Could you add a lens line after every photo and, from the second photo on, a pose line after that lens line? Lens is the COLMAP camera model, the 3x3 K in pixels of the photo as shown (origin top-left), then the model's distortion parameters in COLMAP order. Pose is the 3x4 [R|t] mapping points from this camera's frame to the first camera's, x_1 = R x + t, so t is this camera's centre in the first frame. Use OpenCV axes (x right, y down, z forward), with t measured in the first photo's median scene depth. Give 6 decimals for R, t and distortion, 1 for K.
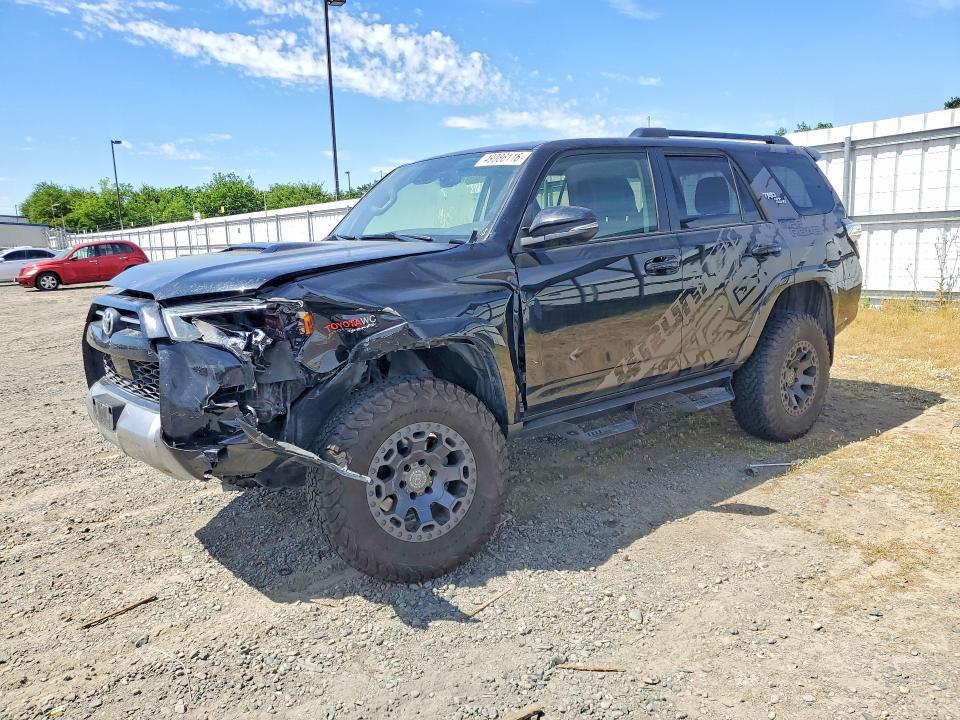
lens RADIAL K [[777.2, 0, 480.0], [0, 777.2, 360.0], [0, 0, 1]] dist [0.003653, 0.005485]
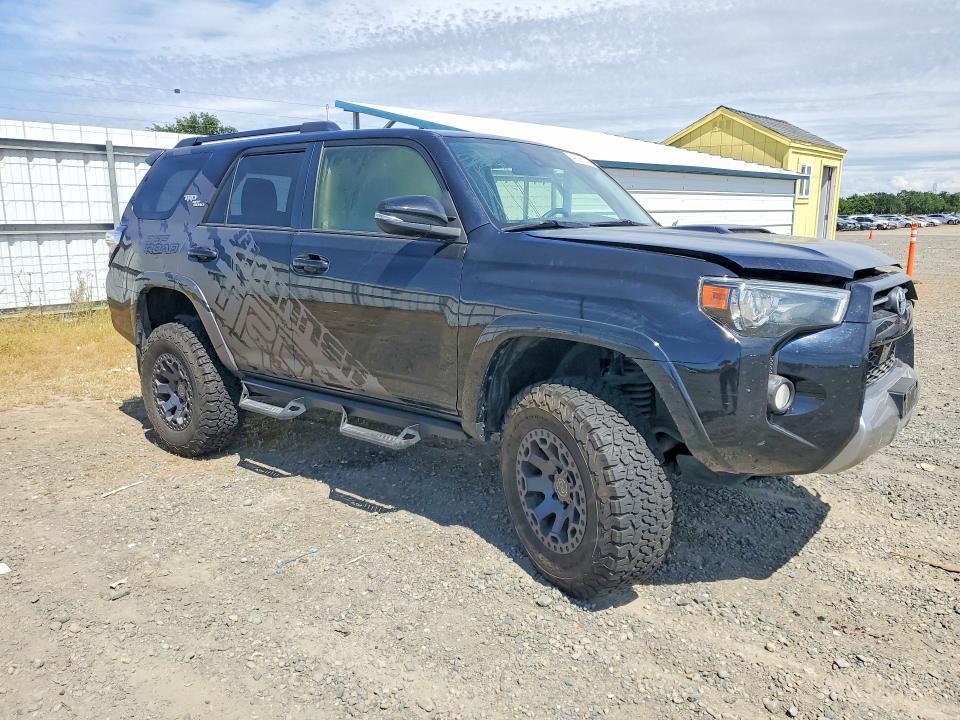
lens RADIAL K [[821.9, 0, 480.0], [0, 821.9, 360.0], [0, 0, 1]] dist [-0.000421, -0.003326]
pose [[-0.273717, -0.110684, 0.955420, -0.647150], [0.171309, 0.971863, 0.161667, -0.109802], [-0.946431, 0.207923, -0.247055, 0.872099]]
